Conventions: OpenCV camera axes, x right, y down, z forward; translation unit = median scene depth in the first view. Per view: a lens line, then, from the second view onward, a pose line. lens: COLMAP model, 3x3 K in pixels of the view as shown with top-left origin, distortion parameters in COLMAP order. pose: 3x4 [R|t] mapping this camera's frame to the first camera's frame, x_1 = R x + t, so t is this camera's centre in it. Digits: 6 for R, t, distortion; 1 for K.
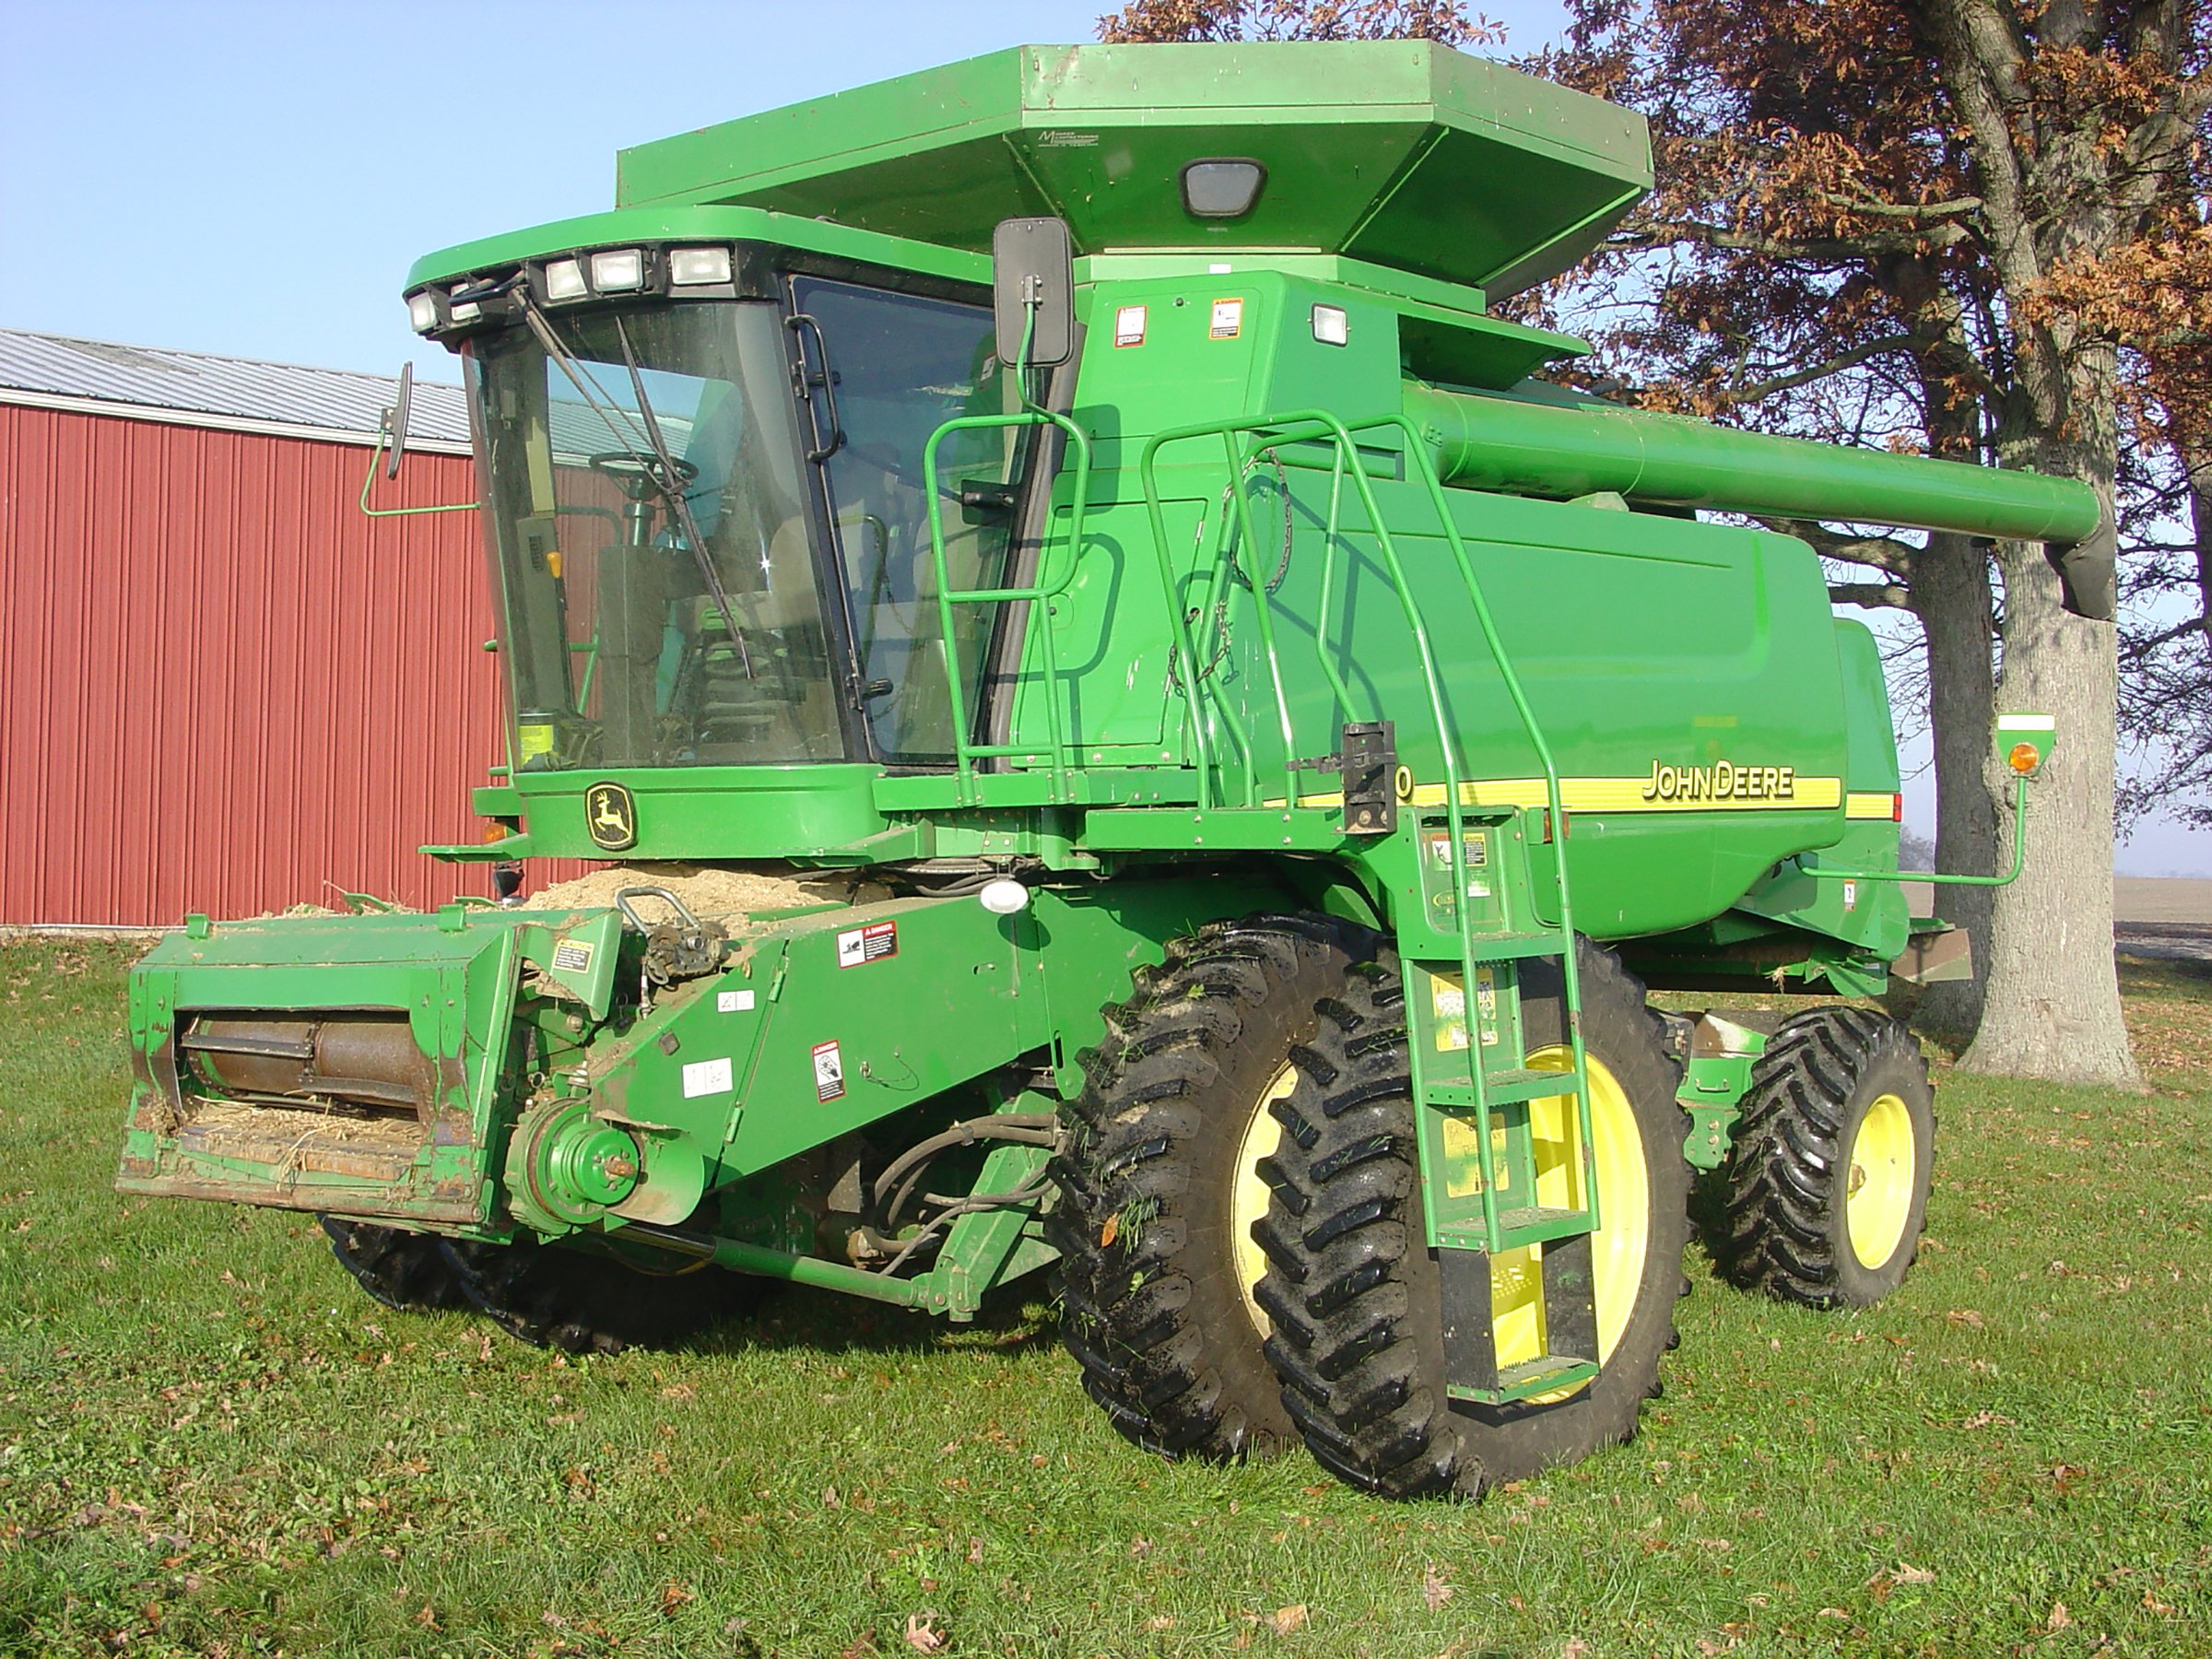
lens RADIAL K [[2665.0, 0, 1106.0], [0, 2665.0, 829.5], [0, 0, 1]] dist [-0.056318, -0.008715]
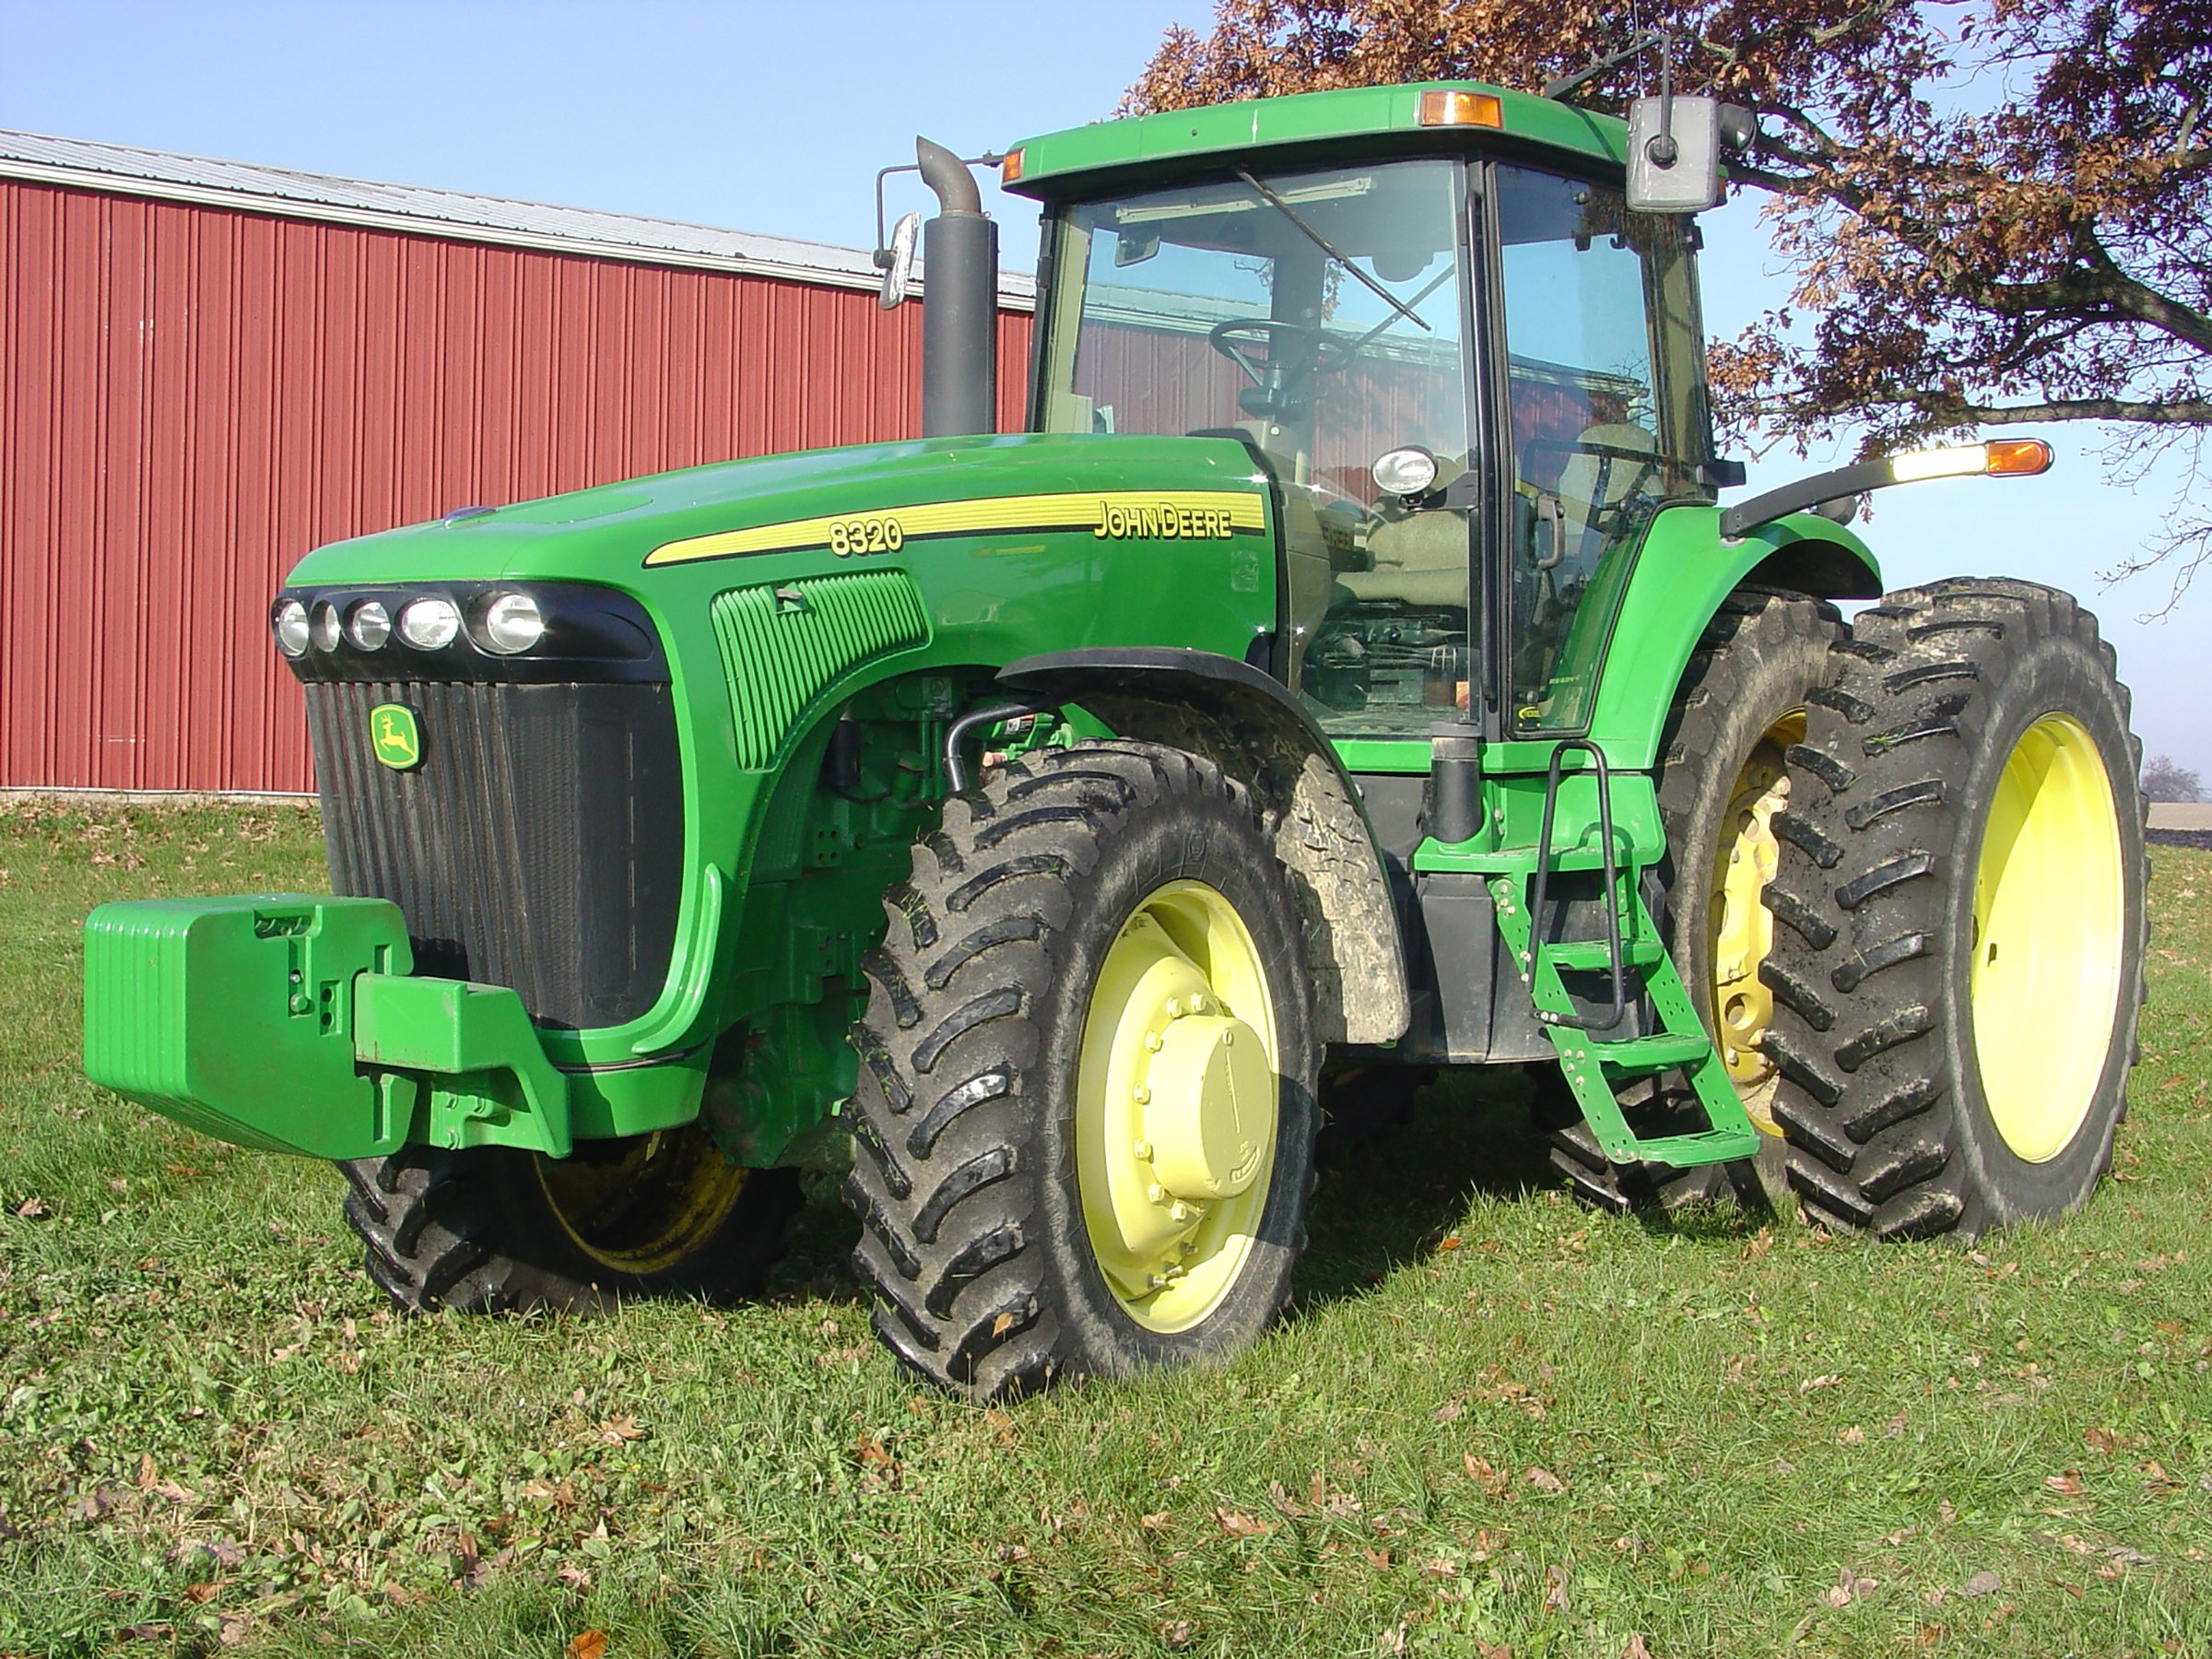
lens RADIAL K [[2665.0, 0, 1106.0], [0, 2665.0, 829.5], [0, 0, 1]] dist [-0.056318, -0.008715]
pose [[0.996367, -0.000635, -0.085166, -0.090734], [0.002606, 0.999731, 0.023029, 0.082837], [0.085128, -0.023168, 0.996101, 0.381546]]
